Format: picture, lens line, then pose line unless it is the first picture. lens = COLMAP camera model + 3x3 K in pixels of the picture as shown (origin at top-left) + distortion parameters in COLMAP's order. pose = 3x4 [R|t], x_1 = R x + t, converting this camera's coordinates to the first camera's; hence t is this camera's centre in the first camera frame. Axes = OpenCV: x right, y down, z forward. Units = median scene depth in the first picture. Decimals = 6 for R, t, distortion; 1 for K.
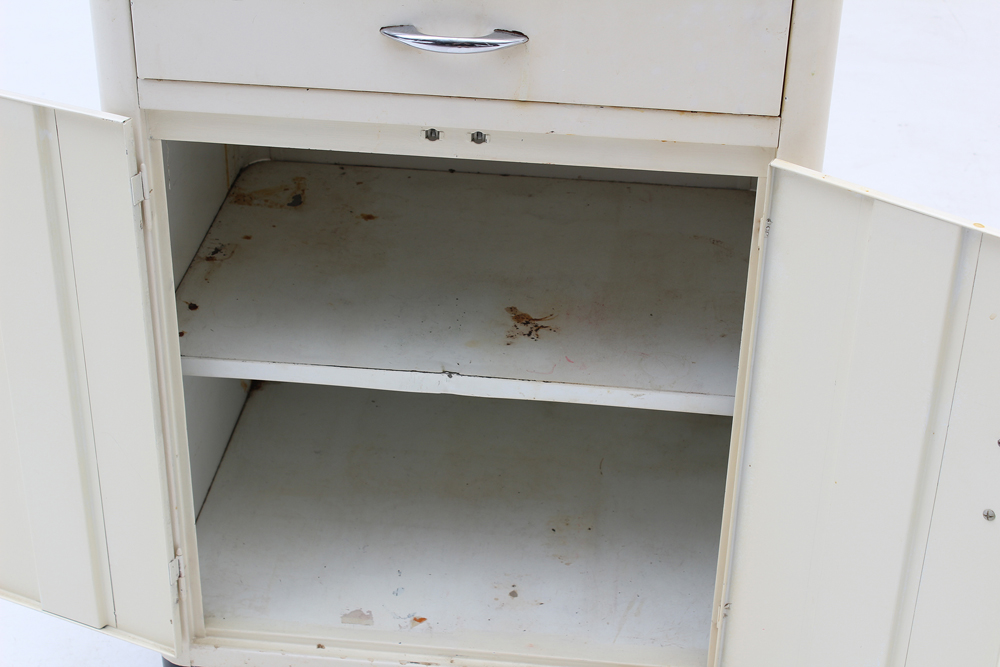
lens RADIAL K [[1856.0, 0, 500.0], [0, 1856.0, 333.5], [0, 0, 1]] dist [0.027646, 0.167680]
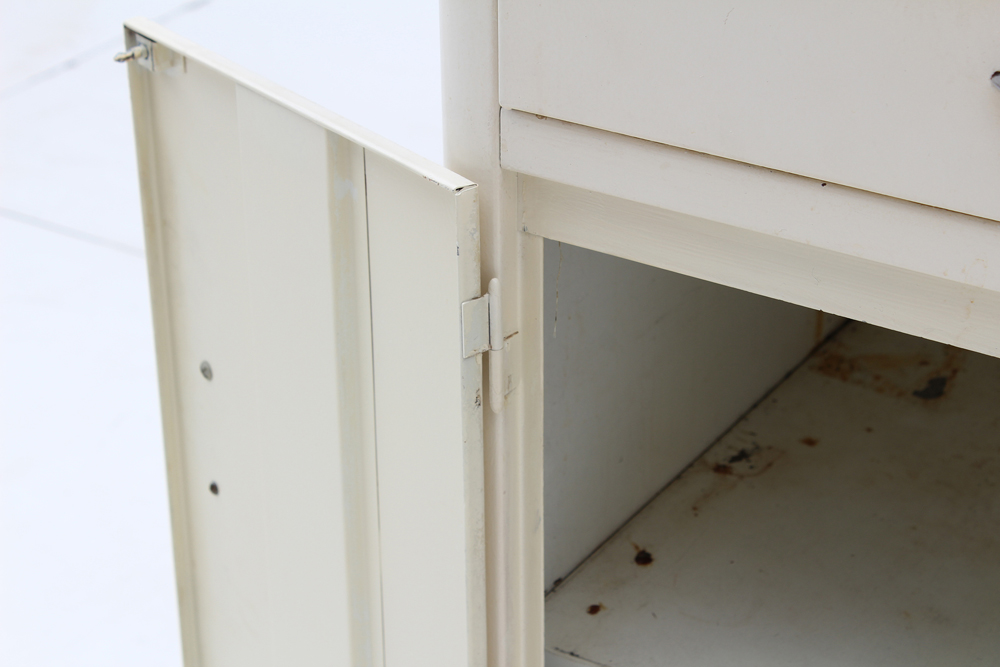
lens RADIAL K [[2518.3, 0, 500.0], [0, 2518.3, 333.5], [0, 0, 1]] dist [0.246869, 0.425173]
pose [[0.904256, 0.184936, -0.384864, 0.066496], [-0.205795, 0.978504, -0.013332, -0.066014], [0.374126, 0.091259, 0.922877, 0.371187]]
